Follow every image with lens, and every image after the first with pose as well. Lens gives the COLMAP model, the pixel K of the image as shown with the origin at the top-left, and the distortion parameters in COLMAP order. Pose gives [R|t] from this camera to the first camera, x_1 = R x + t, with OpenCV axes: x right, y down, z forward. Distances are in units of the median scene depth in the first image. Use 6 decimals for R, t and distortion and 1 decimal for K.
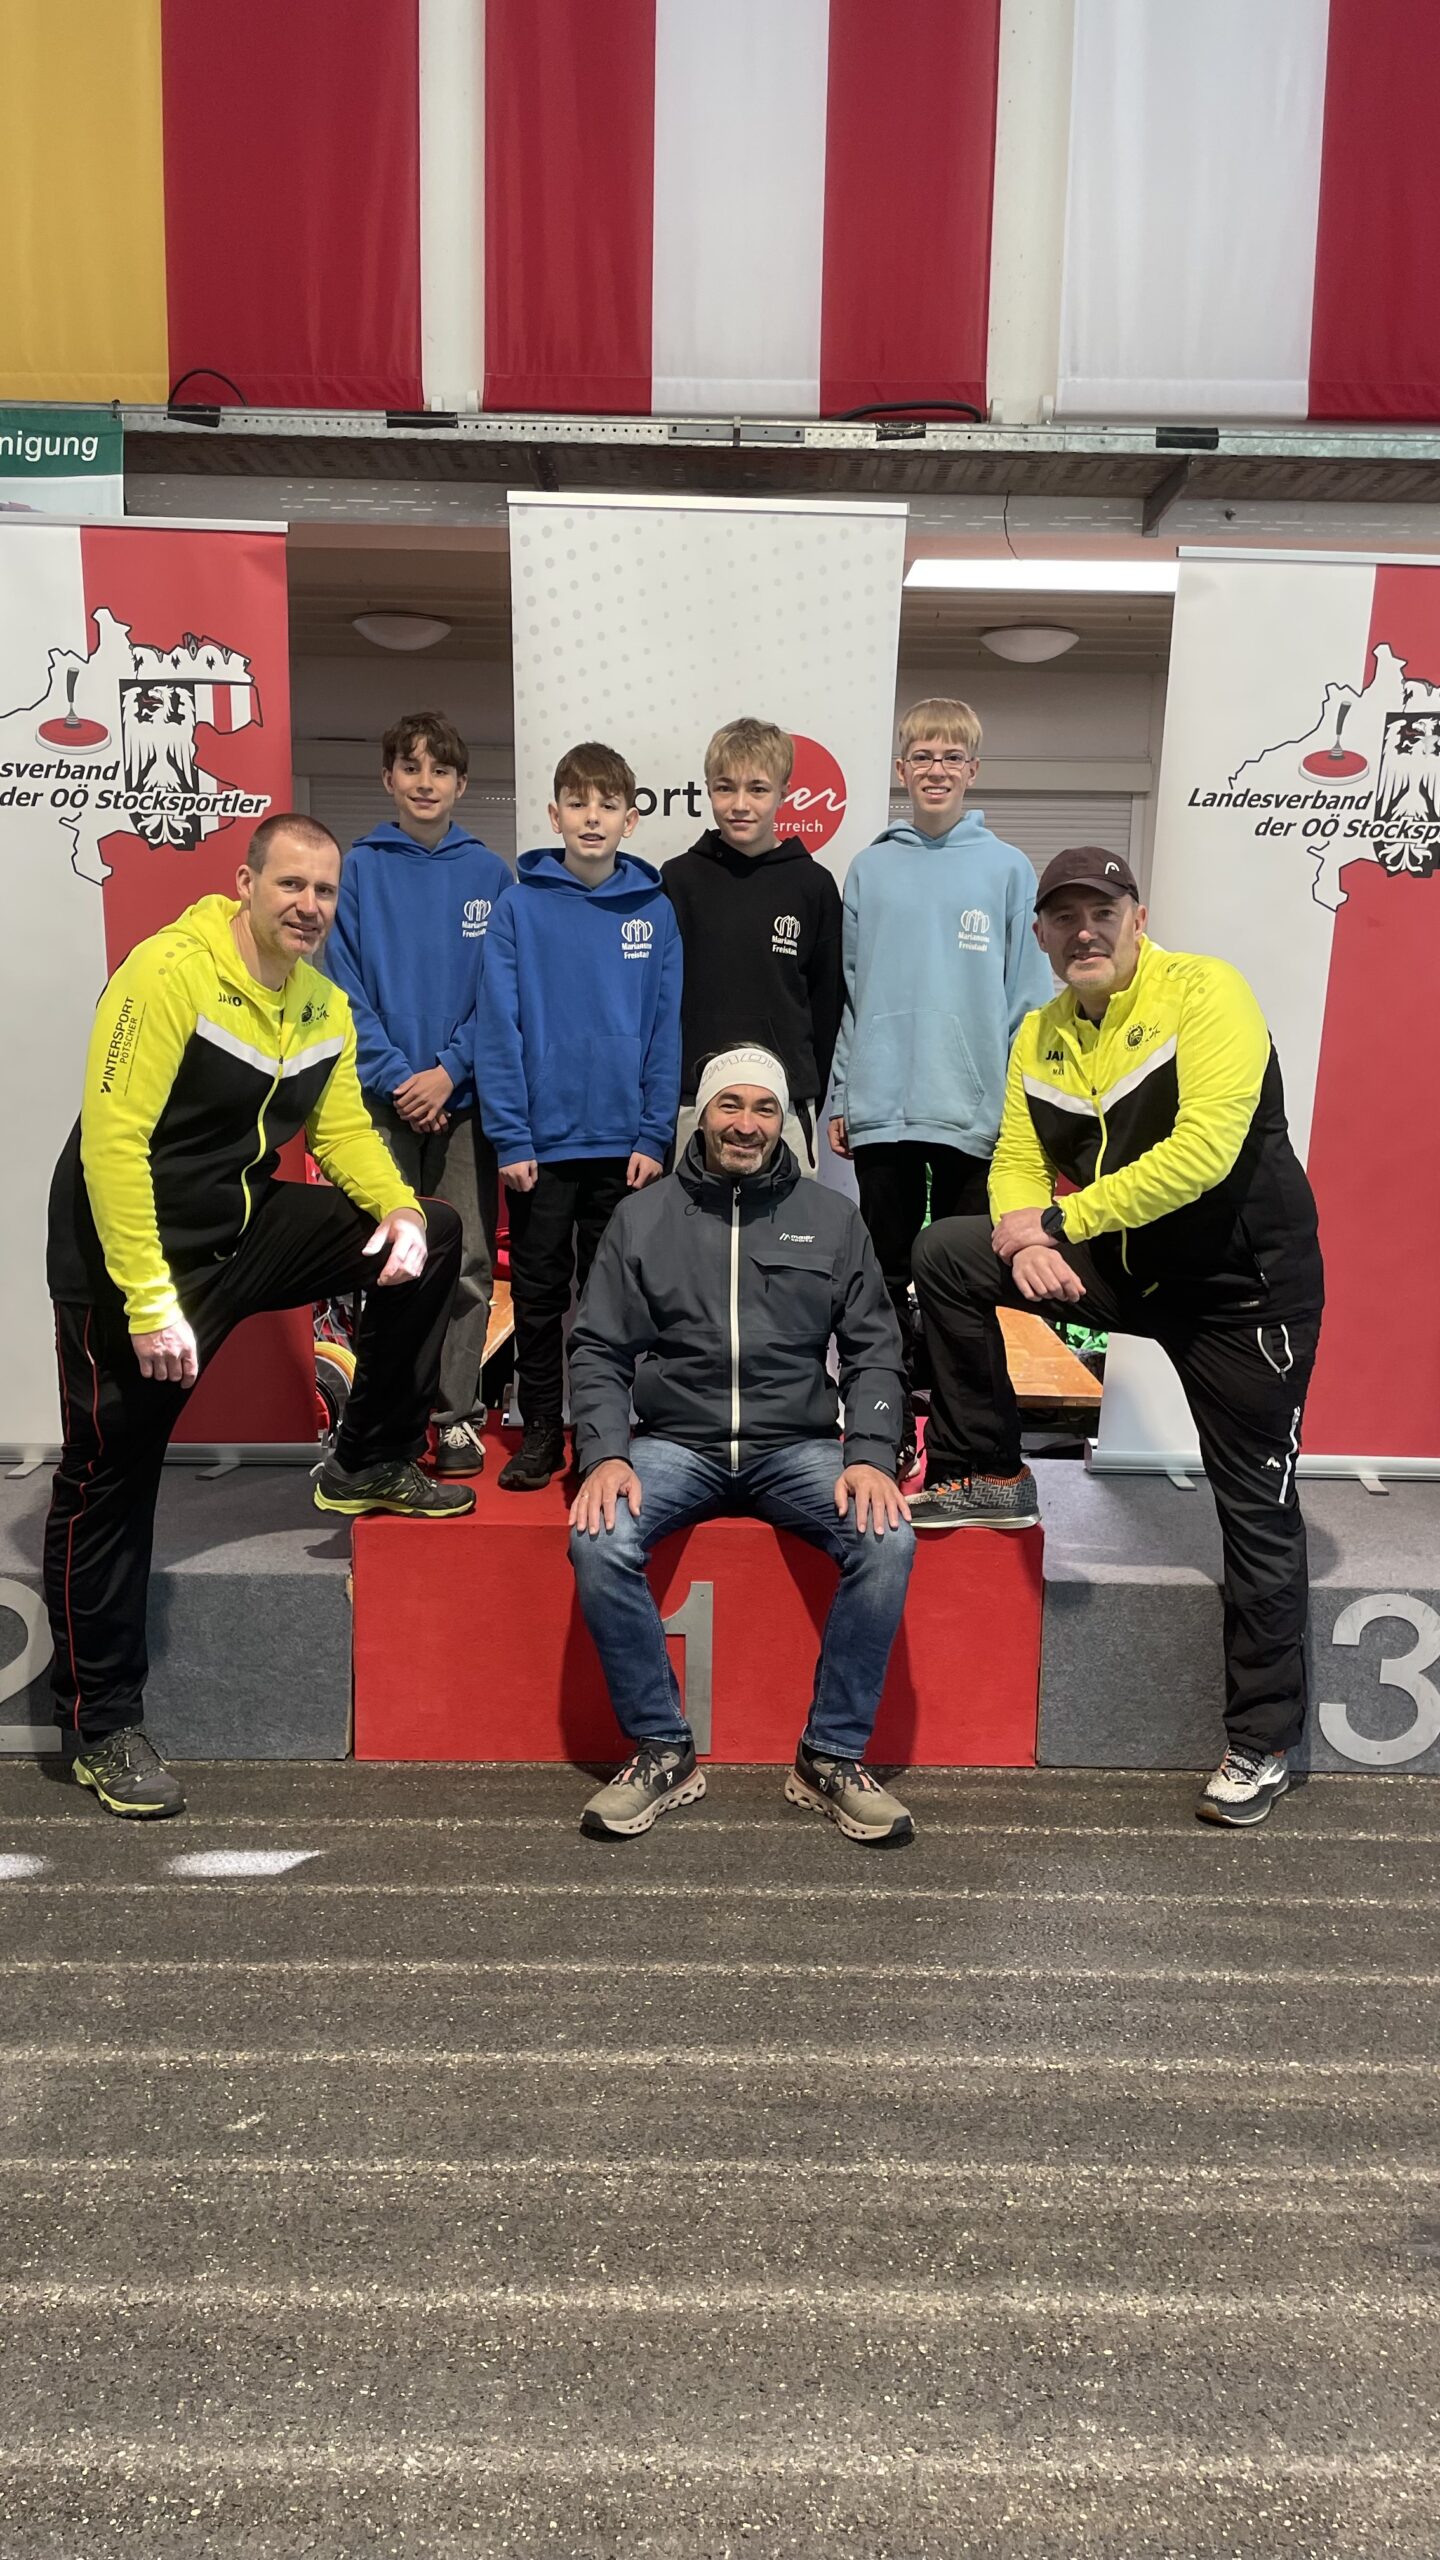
lens RADIAL K [[1952.1, 0, 727.2], [0, 1952.1, 1270.9], [0, 0, 1]] dist [0.003575, -0.002405]
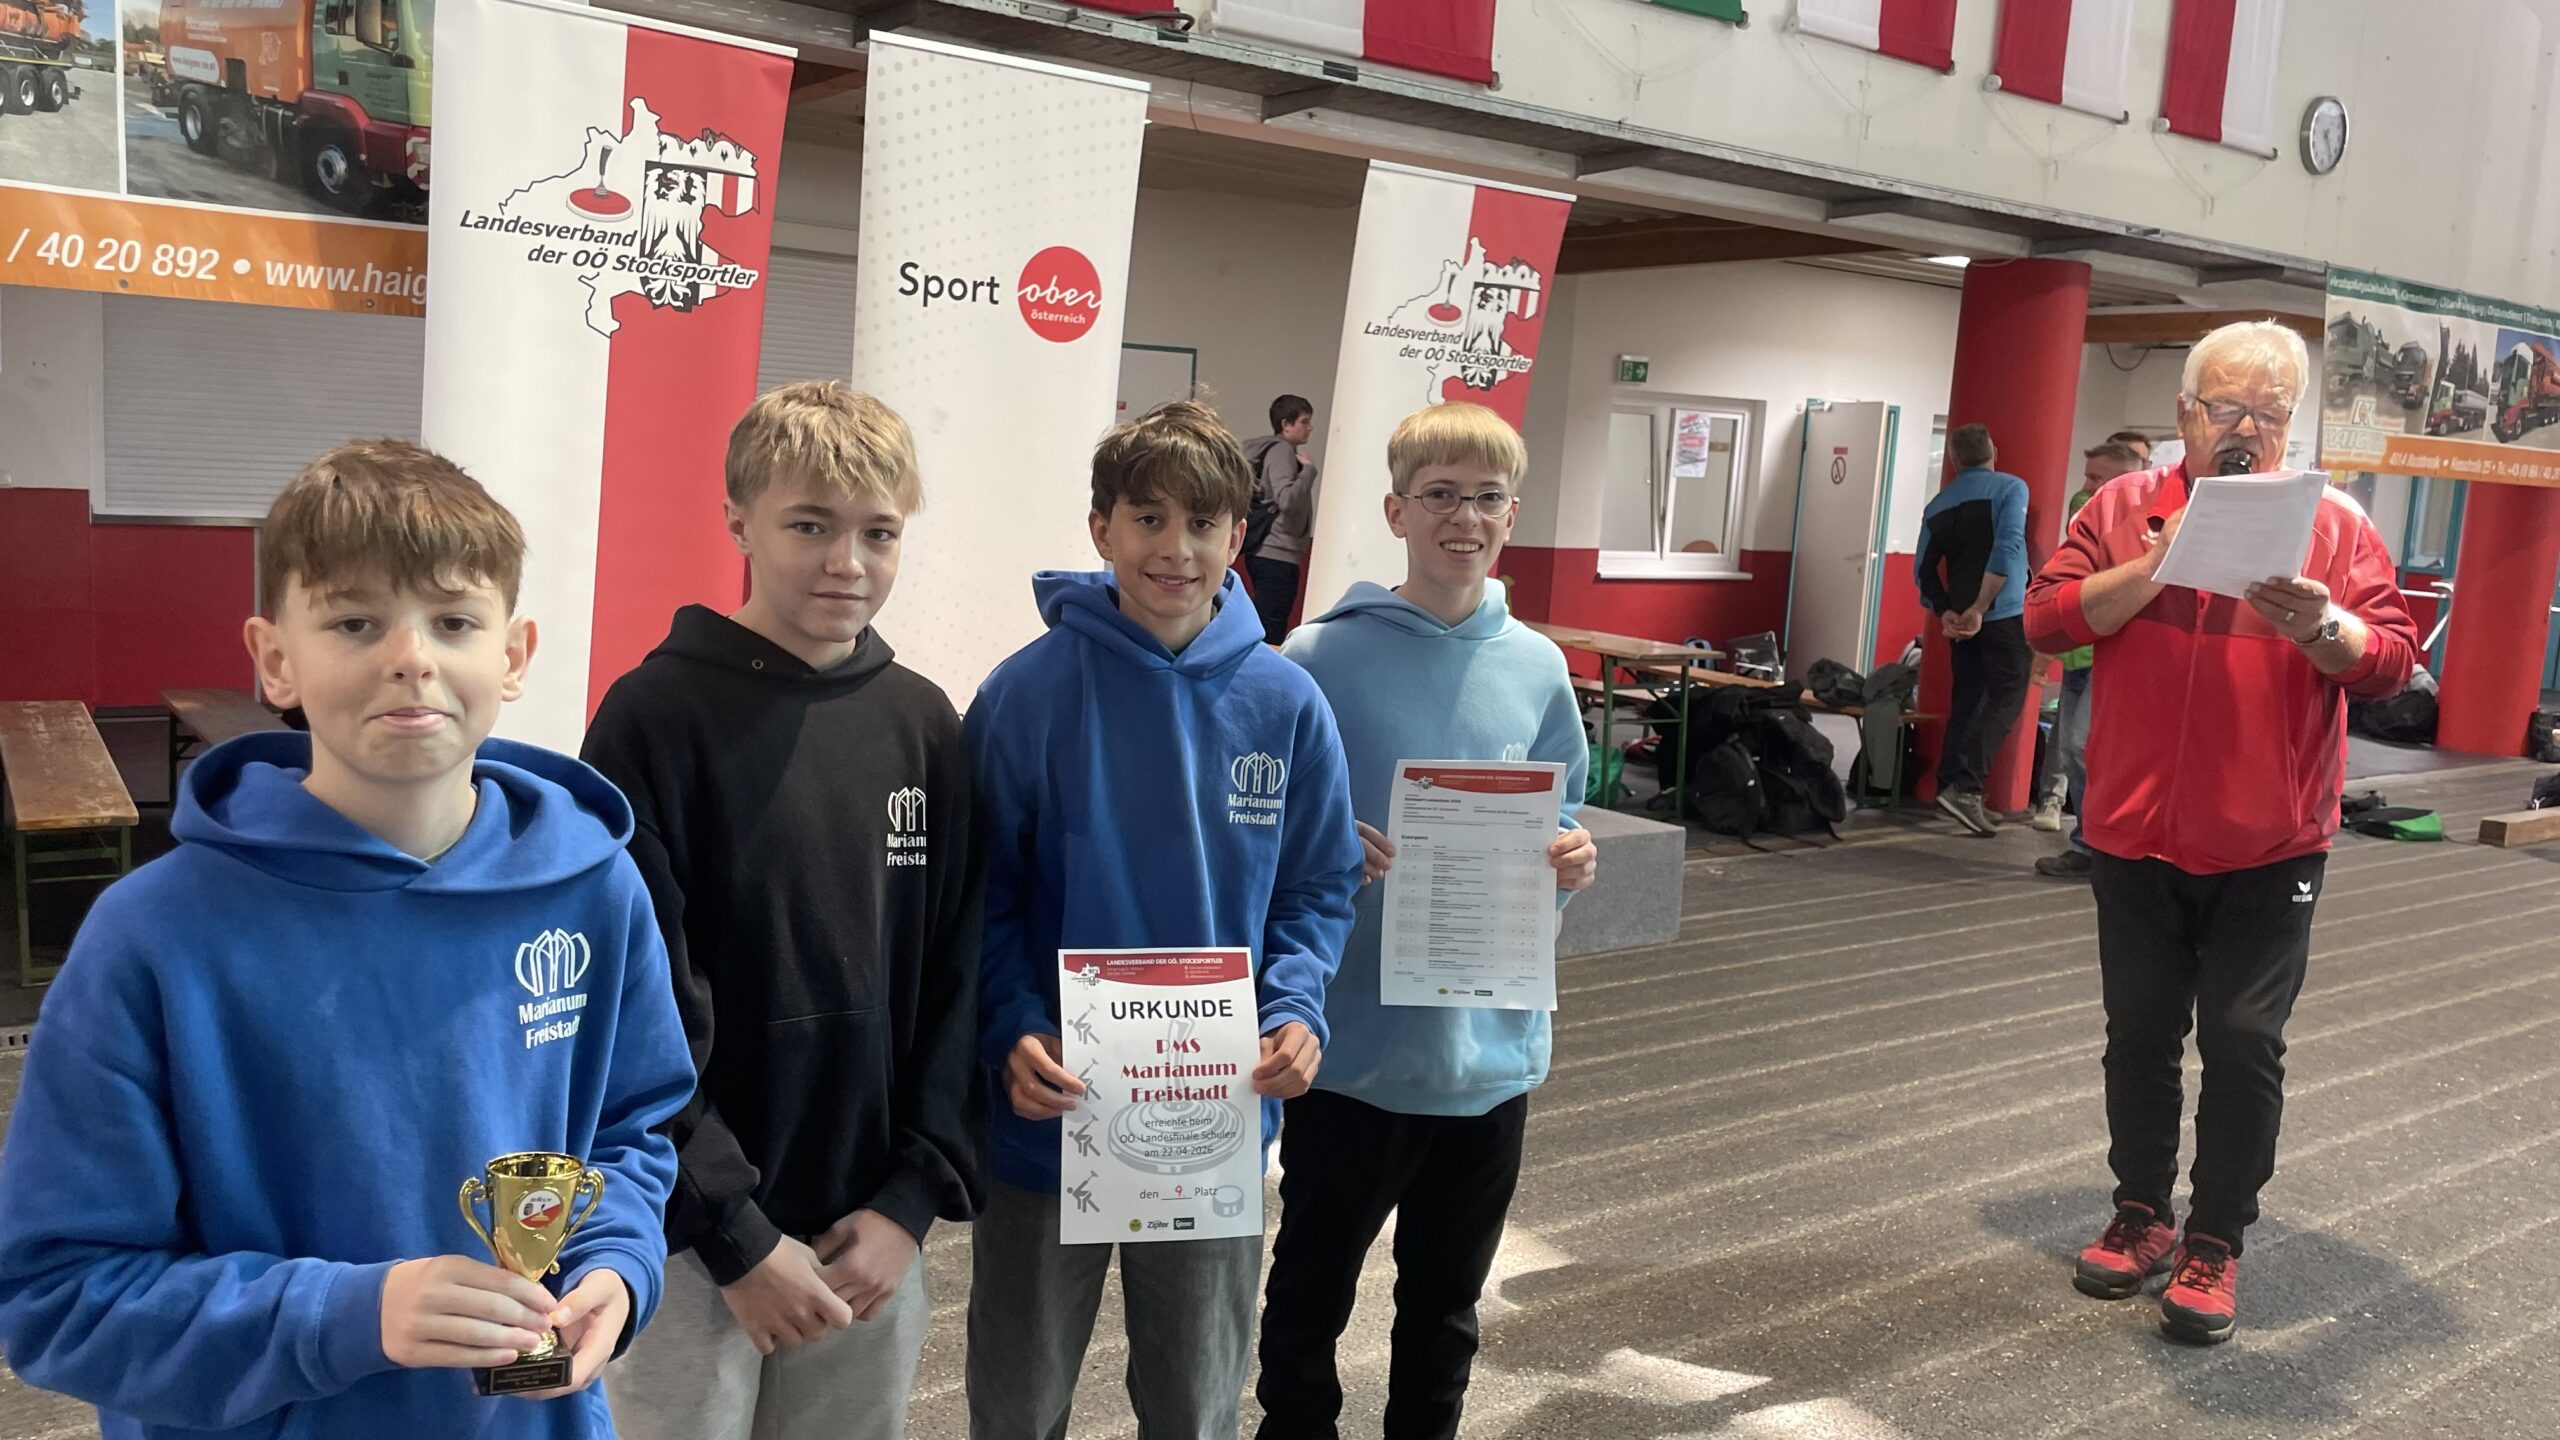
lens RADIAL K [[1952.1, 0, 1262.5], [0, 1952.1, 722.8], [0, 0, 1]] dist [0.003575, -0.002405]
pose [[0.815752, -0.053799, 0.575895, -0.690627], [0.049579, 0.998504, 0.023051, 0.018613], [-0.576273, 0.009749, 0.817199, -0.143741]]
